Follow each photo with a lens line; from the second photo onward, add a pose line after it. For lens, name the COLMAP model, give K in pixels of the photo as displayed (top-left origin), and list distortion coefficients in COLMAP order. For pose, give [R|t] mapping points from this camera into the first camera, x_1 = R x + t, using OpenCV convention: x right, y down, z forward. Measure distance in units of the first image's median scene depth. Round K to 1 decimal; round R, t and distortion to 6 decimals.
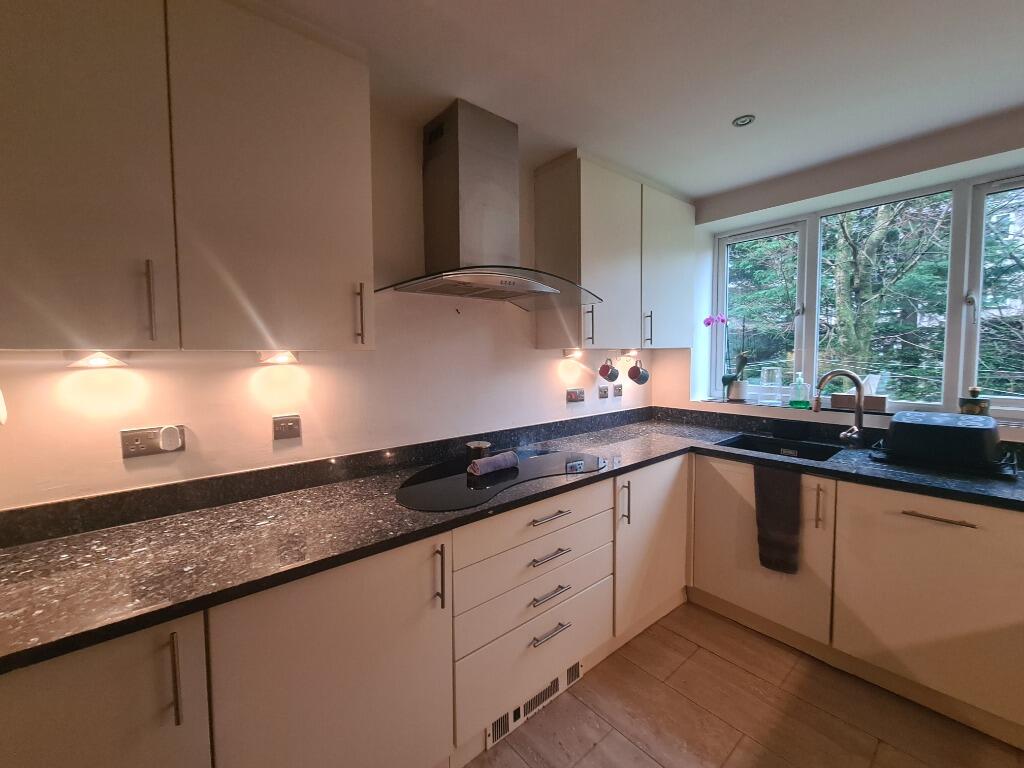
lens RADIAL K [[419.9, 0, 515.9], [0, 419.9, 378.4], [0, 0, 1]] dist [-0.001873, -0.000144]
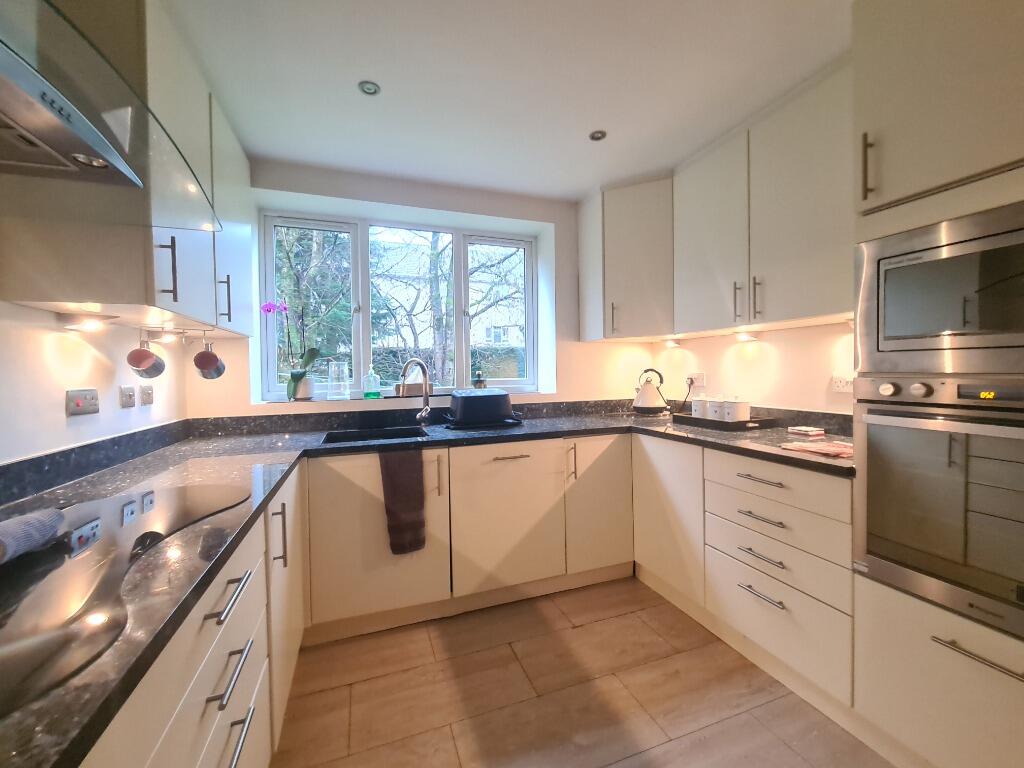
lens RADIAL K [[419.9, 0, 515.9], [0, 419.9, 378.4], [0, 0, 1]] dist [-0.001873, -0.000144]
pose [[0.349391, -0.010045, 0.936923, -0.177879], [0.069532, 0.997463, -0.015235, 0.059971], [-0.934394, 0.070469, 0.349203, 0.300598]]
